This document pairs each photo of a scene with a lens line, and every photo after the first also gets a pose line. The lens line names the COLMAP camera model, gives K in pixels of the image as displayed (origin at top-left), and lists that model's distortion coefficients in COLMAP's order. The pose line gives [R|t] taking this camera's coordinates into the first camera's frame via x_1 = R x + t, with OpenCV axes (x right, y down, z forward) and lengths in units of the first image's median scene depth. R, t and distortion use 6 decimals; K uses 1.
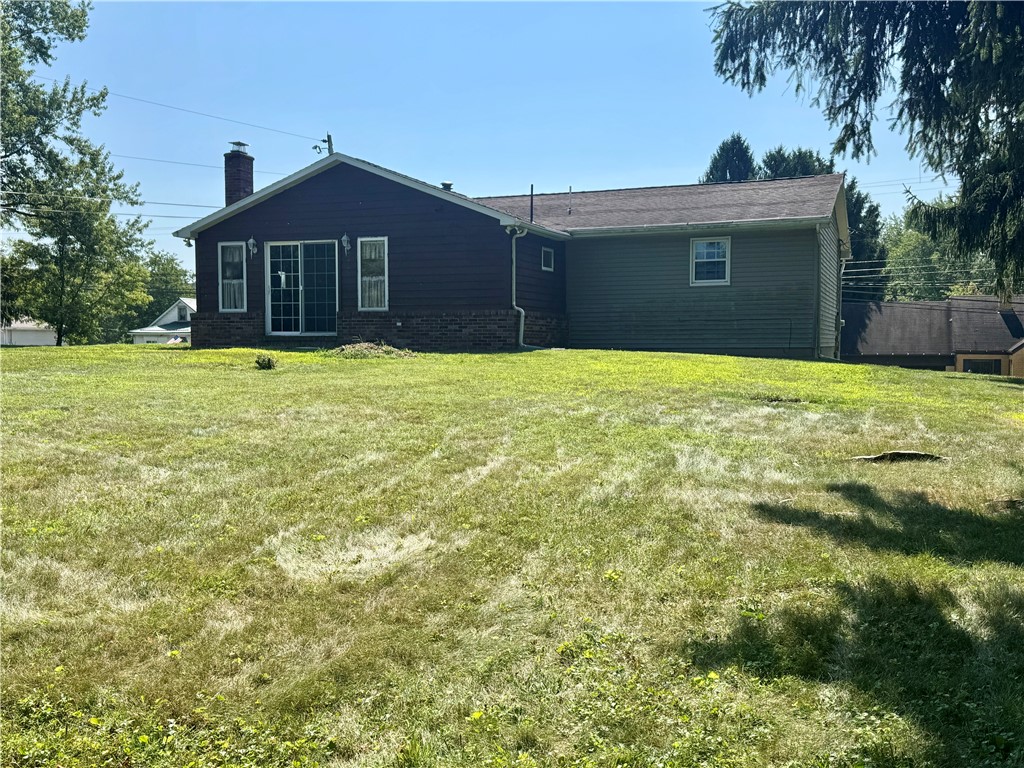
lens RADIAL K [[1018.0, 0, 509.1], [0, 1018.0, 383.0], [0, 0, 1]] dist [0.127982, 0.000000]
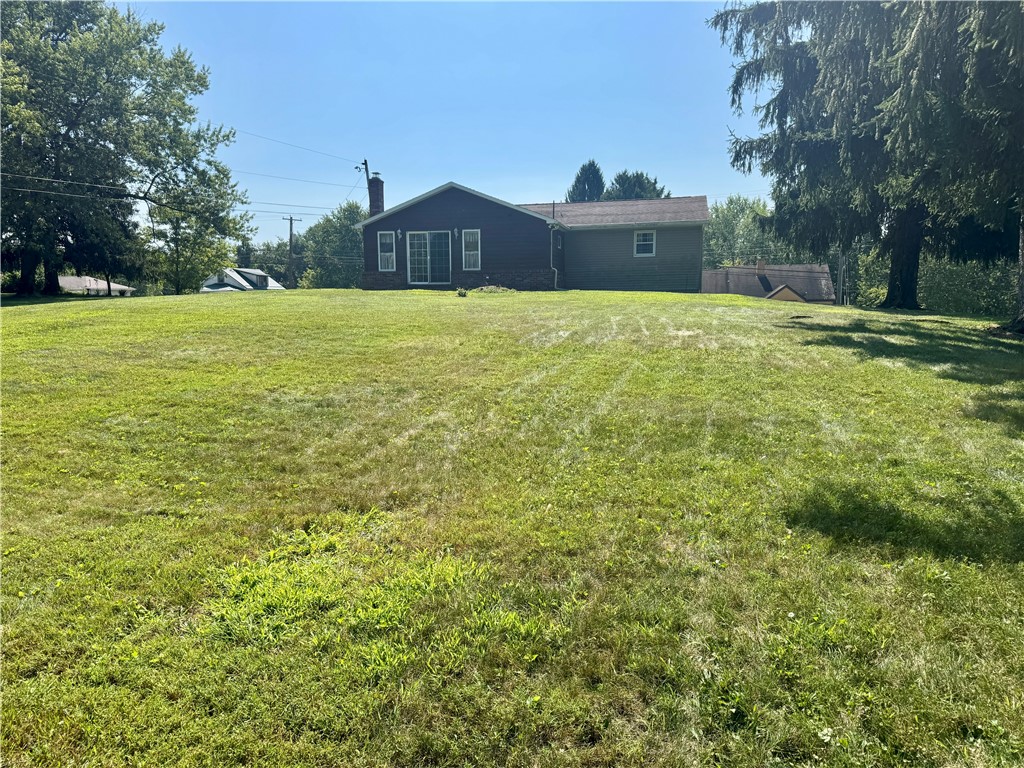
lens RADIAL K [[715.5, 0, 515.5], [0, 715.5, 384.1], [0, 0, 1]] dist [0.092259, -0.006105]
pose [[0.989118, -0.023427, 0.145248, -0.137766], [0.012471, 0.997039, 0.075886, 0.020383], [-0.146595, -0.073249, 0.986481, -0.165533]]
